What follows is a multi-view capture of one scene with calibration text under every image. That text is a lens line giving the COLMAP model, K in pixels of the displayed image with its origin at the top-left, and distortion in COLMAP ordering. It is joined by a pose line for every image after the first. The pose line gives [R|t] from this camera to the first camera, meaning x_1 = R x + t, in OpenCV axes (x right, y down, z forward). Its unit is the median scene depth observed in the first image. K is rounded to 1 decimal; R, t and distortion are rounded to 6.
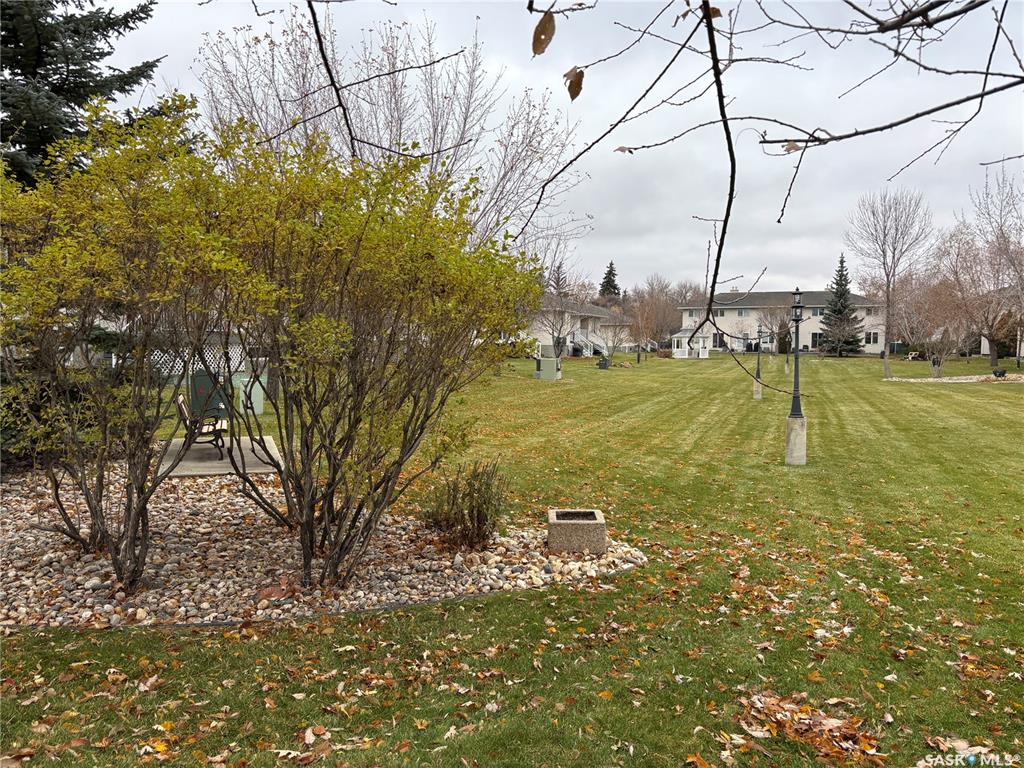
lens RADIAL K [[775.7, 0, 507.7], [0, 775.7, 385.4], [0, 0, 1]] dist [0.054449, -0.052588]
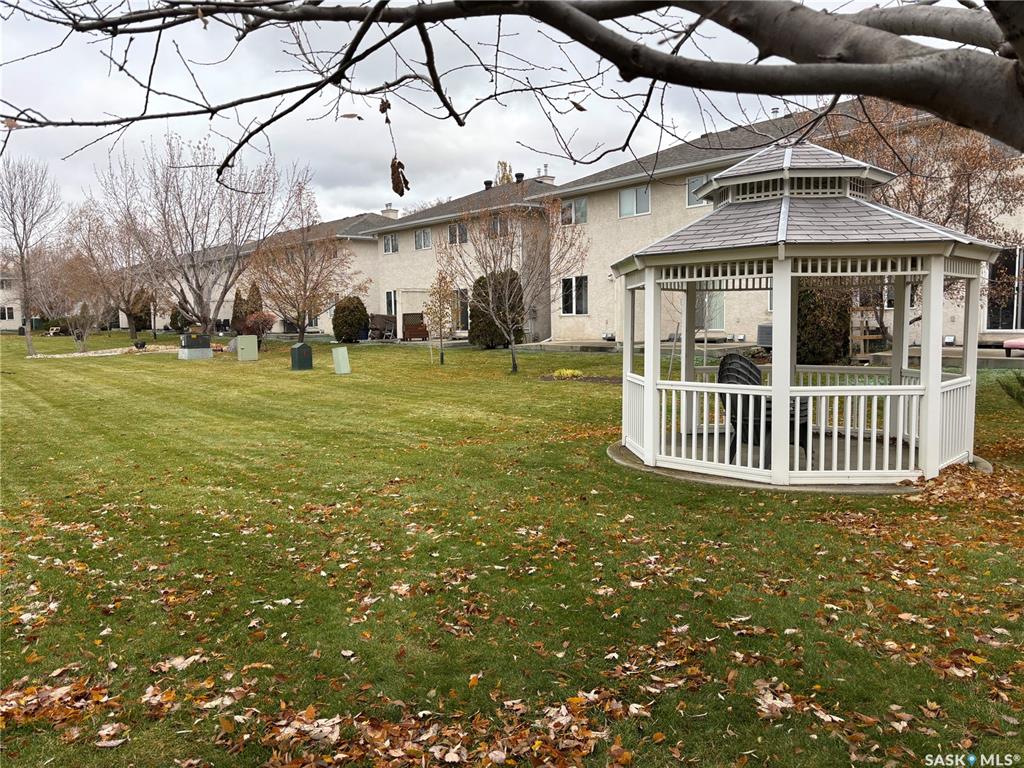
lens RADIAL K [[775.7, 0, 507.6], [0, 775.7, 378.9], [0, 0, 1]] dist [0.054449, -0.052588]
pose [[0.538046, -0.083761, 0.838743, -0.025982], [0.063914, 0.996240, 0.058489, 0.000850], [-0.840489, 0.022137, 0.541376, -0.012810]]
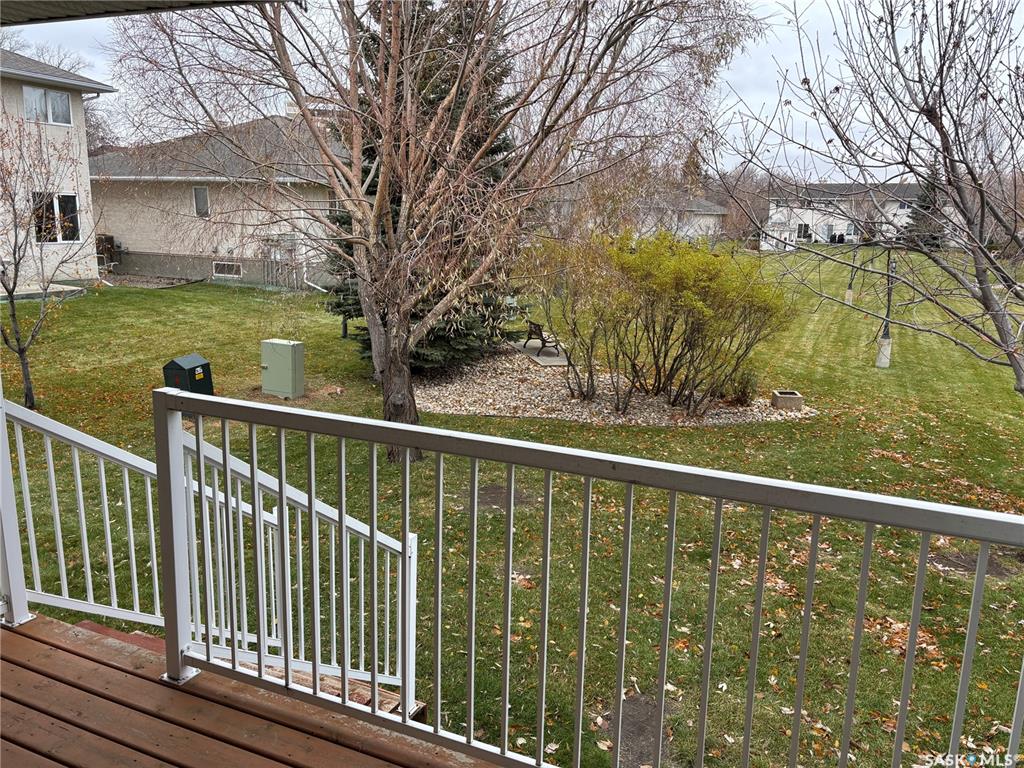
lens RADIAL K [[775.7, 0, 504.5], [0, 775.7, 379.1], [0, 0, 1]] dist [0.054449, -0.052588]
pose [[0.996368, 0.034832, -0.077704, -0.287268], [-0.022607, 0.987968, 0.152996, -0.104918], [0.082098, -0.150683, 0.985167, -0.674841]]
